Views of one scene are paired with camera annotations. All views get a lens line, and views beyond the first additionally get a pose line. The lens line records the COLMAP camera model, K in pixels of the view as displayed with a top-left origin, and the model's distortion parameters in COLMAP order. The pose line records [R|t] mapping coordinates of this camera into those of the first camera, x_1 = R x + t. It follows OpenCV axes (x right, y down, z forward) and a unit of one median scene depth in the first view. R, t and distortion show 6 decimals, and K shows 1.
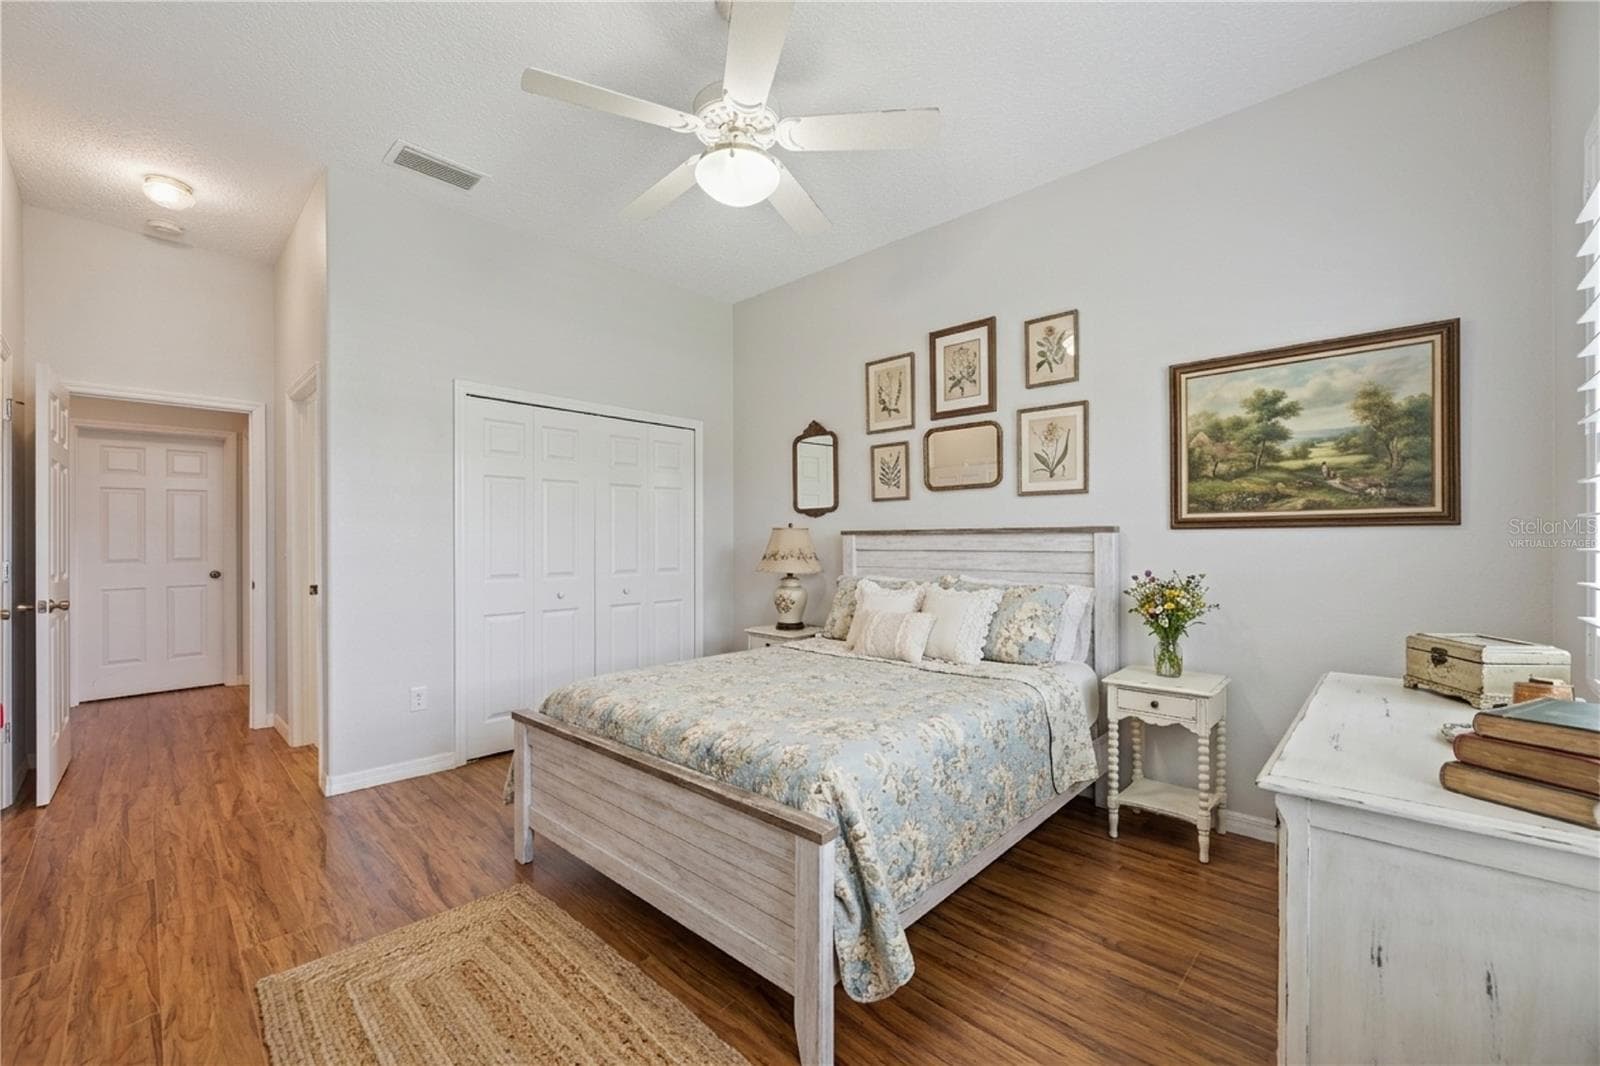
lens RADIAL K [[667.9, 0, 800.0], [0, 667.9, 533.0], [0, 0, 1]] dist [0.000945, -0.000057]
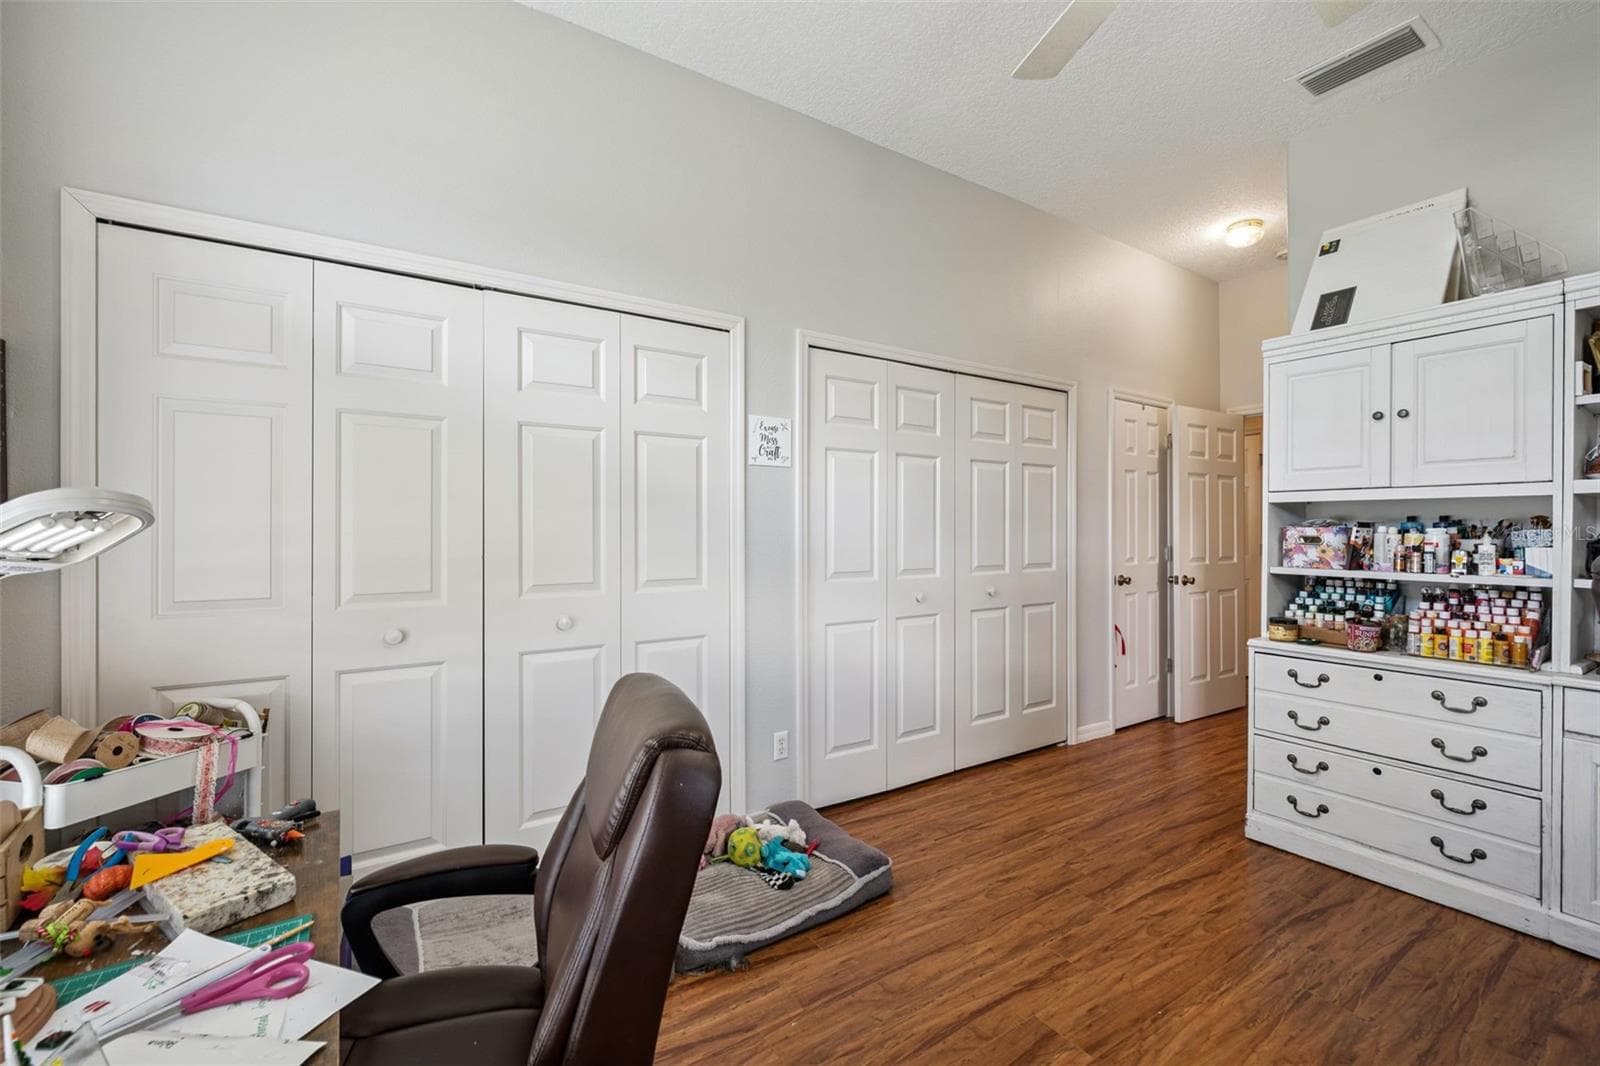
lens RADIAL K [[667.9, 0, 800.0], [0, 667.9, 533.0], [0, 0, 1]] dist [0.000945, -0.000057]
pose [[-0.246536, 0.000201, -0.969134, 0.411120], [0.005068, 0.999987, -0.001082, 0.010260], [0.969120, -0.005178, -0.246534, 0.576213]]
